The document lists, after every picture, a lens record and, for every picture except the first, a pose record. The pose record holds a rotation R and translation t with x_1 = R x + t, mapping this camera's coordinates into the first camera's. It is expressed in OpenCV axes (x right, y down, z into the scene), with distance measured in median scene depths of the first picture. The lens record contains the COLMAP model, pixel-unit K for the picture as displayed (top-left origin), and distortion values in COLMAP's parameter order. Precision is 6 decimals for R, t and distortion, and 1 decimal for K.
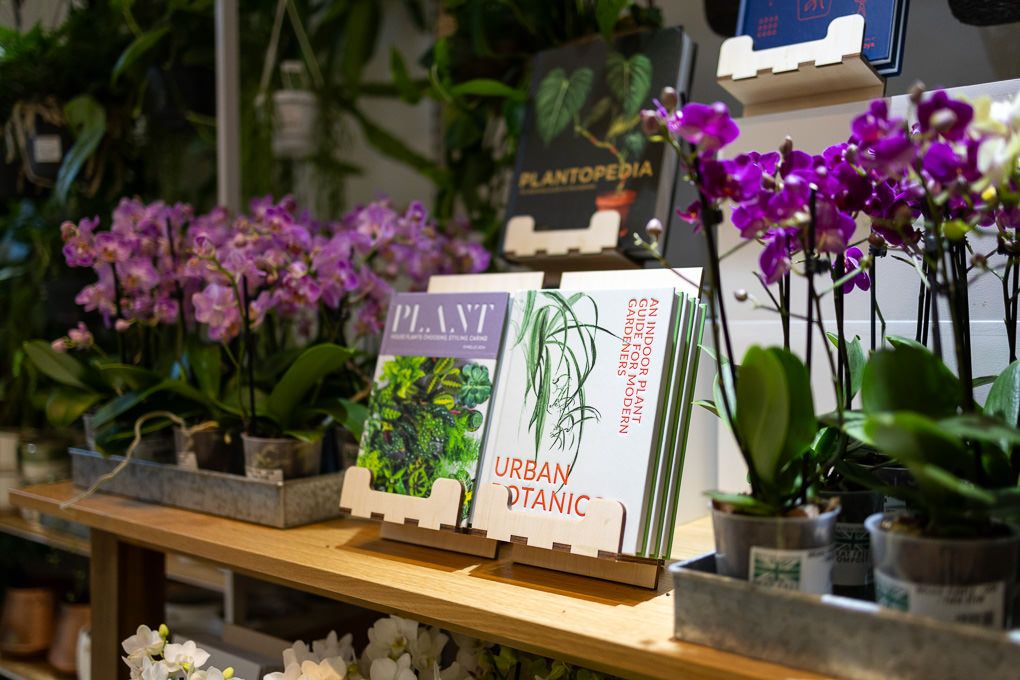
lens RADIAL K [[1051.8, 0, 511.9], [0, 1051.8, 343.8], [0, 0, 1]] dist [0.009700, 0.000000]
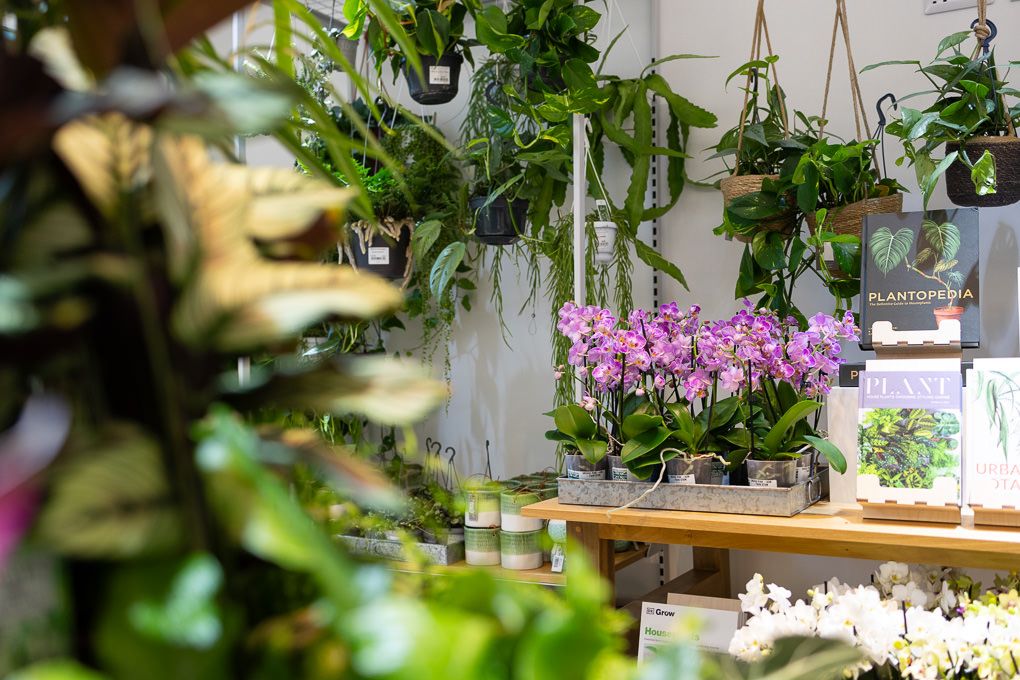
lens RADIAL K [[1051.8, 0, 507.6], [0, 1051.8, 337.8], [0, 0, 1]] dist [0.009700, 0.000000]
pose [[0.984988, -0.003851, 0.172578, -1.016565], [0.014114, 0.998201, -0.058280, -0.011708], [-0.172043, 0.059841, 0.983270, -0.586979]]
